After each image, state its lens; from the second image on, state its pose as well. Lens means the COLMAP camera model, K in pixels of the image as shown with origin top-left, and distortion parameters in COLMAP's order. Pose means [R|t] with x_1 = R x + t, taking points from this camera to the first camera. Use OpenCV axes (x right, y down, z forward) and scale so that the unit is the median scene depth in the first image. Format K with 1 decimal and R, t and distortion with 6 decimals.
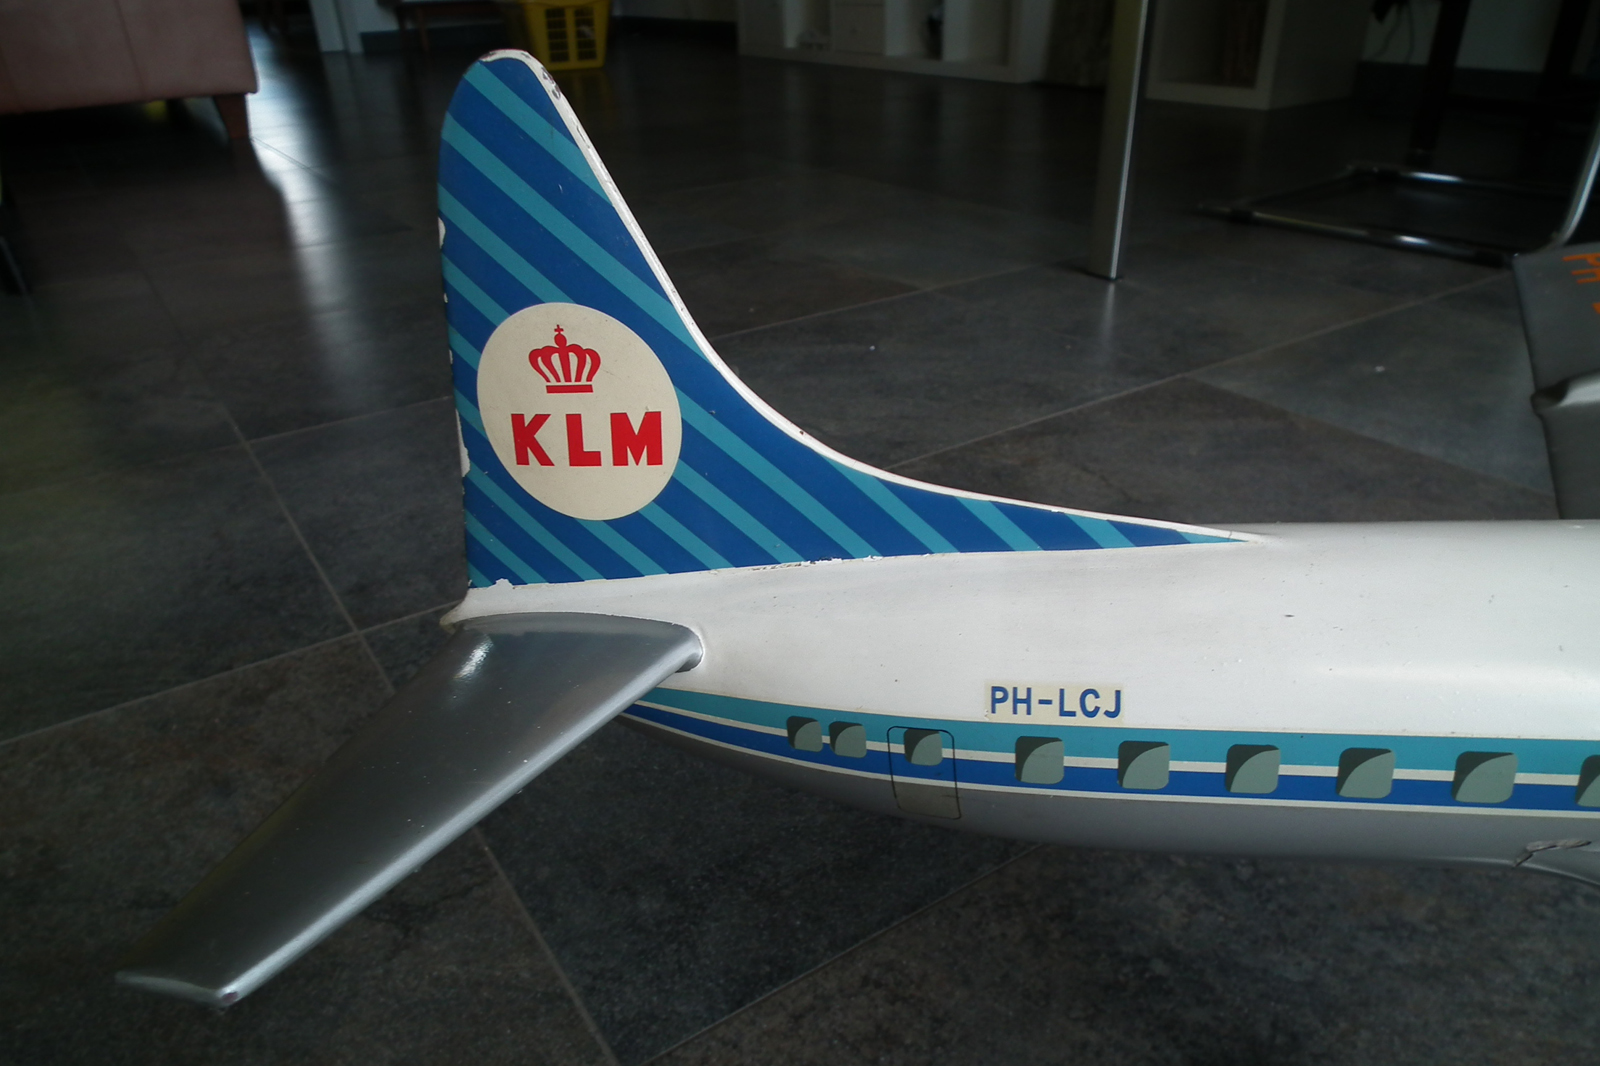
lens RADIAL K [[1107.1, 0, 800.5], [0, 1107.1, 618.7], [0, 0, 1]] dist [-0.004398, -0.005867]
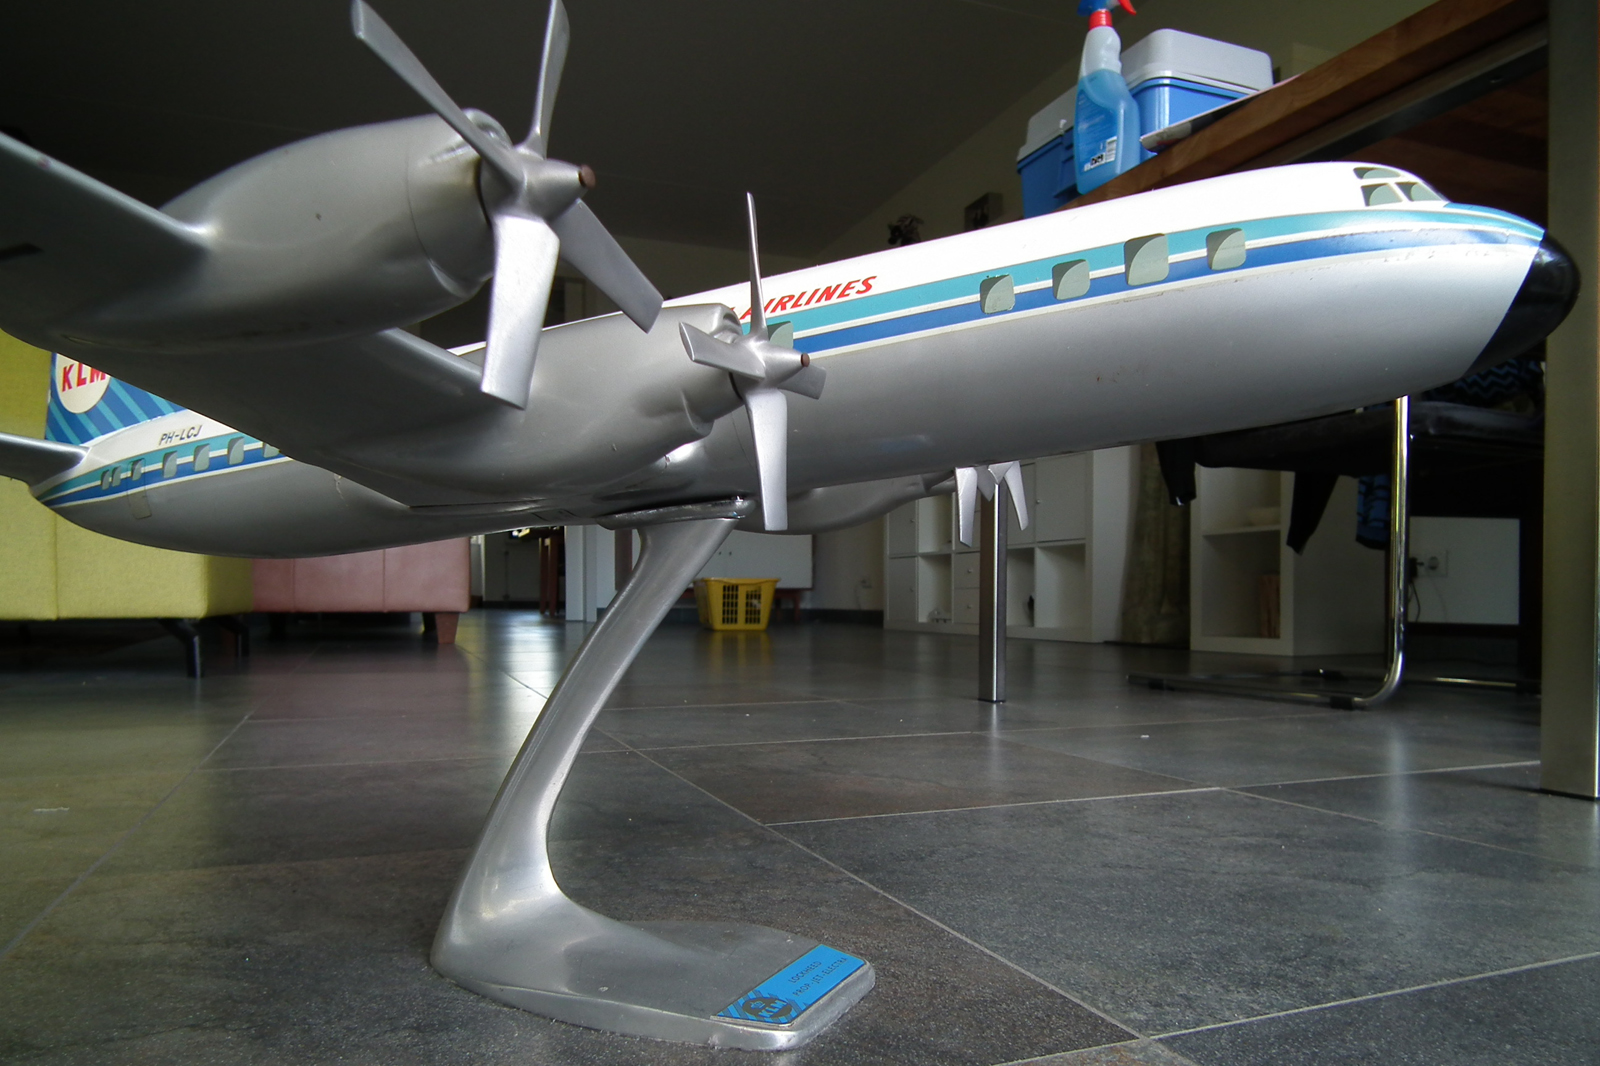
lens RADIAL K [[1107.1, 0, 801.6], [0, 1107.1, 604.1], [0, 0, 1]] dist [-0.004398, -0.005867]
pose [[0.976690, 0.033984, -0.211946, 0.904830], [-0.138379, 0.854510, -0.500663, 0.608911], [0.164095, 0.518322, 0.839294, -0.198387]]
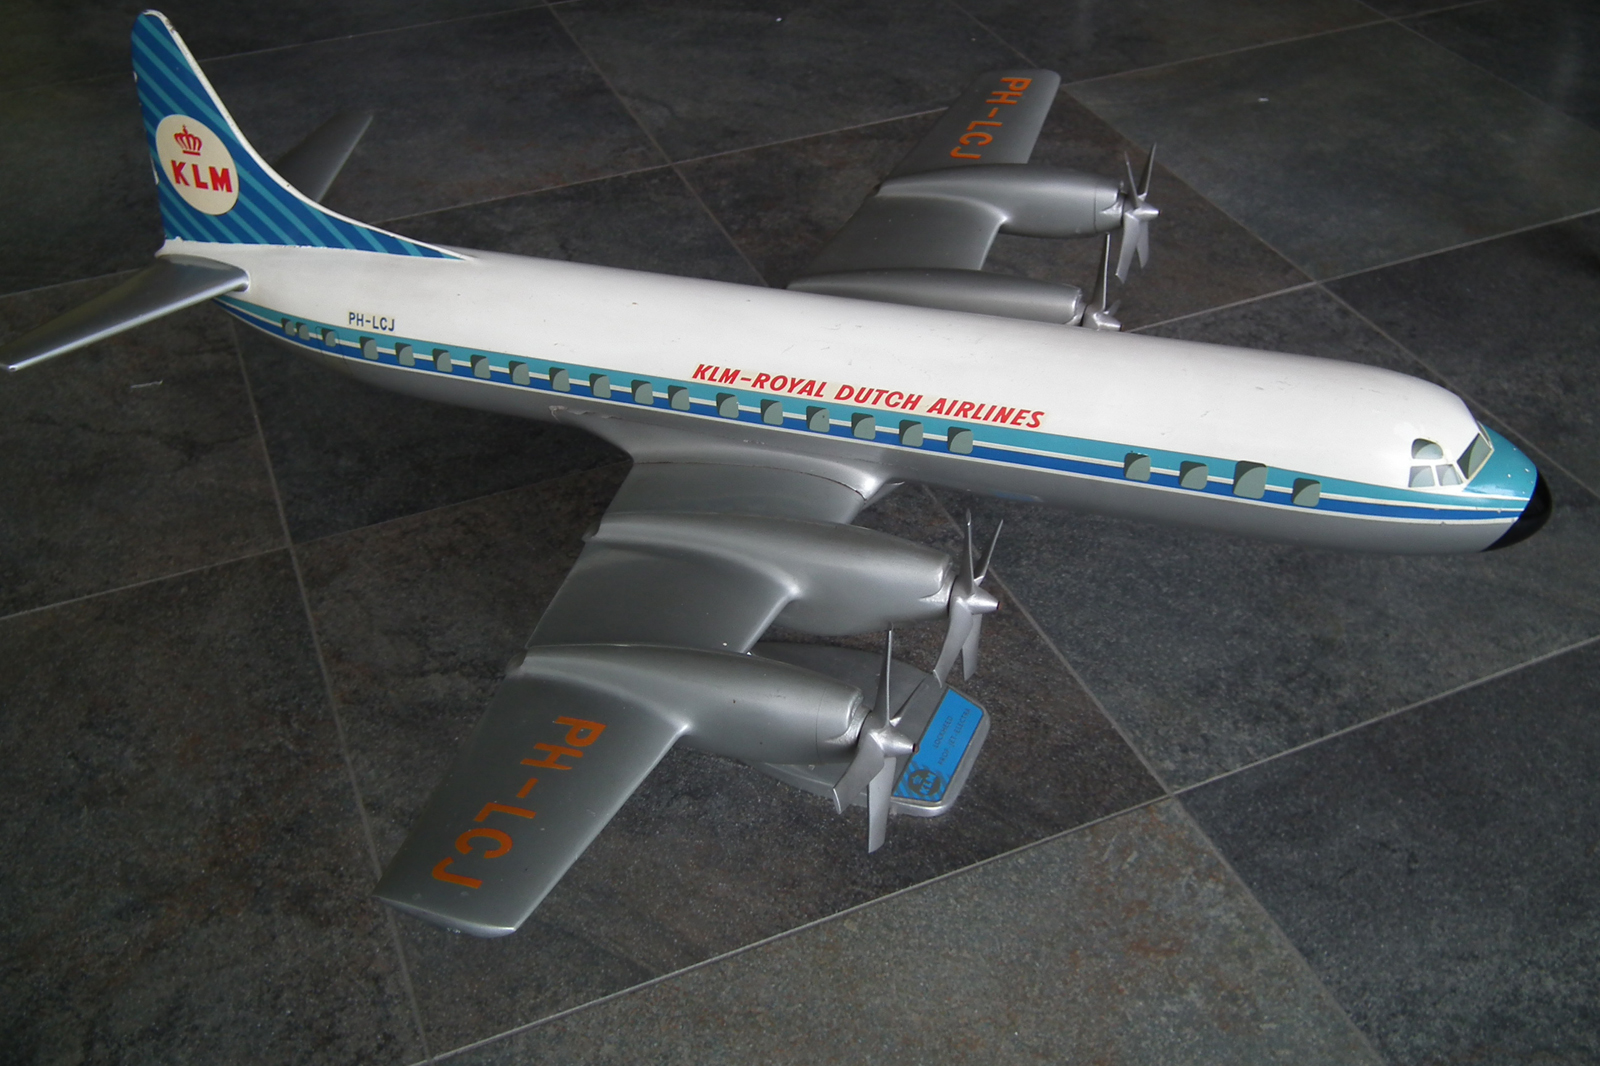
lens RADIAL K [[1580.3, 0, 796.1], [0, 1580.3, 575.3], [0, 0, 1]] dist [-0.018582, 0.000000]
pose [[0.982256, 0.141103, -0.123544, 0.765365], [-0.117127, 0.976018, 0.183496, -0.055326], [0.146473, -0.165770, 0.975226, -1.037977]]
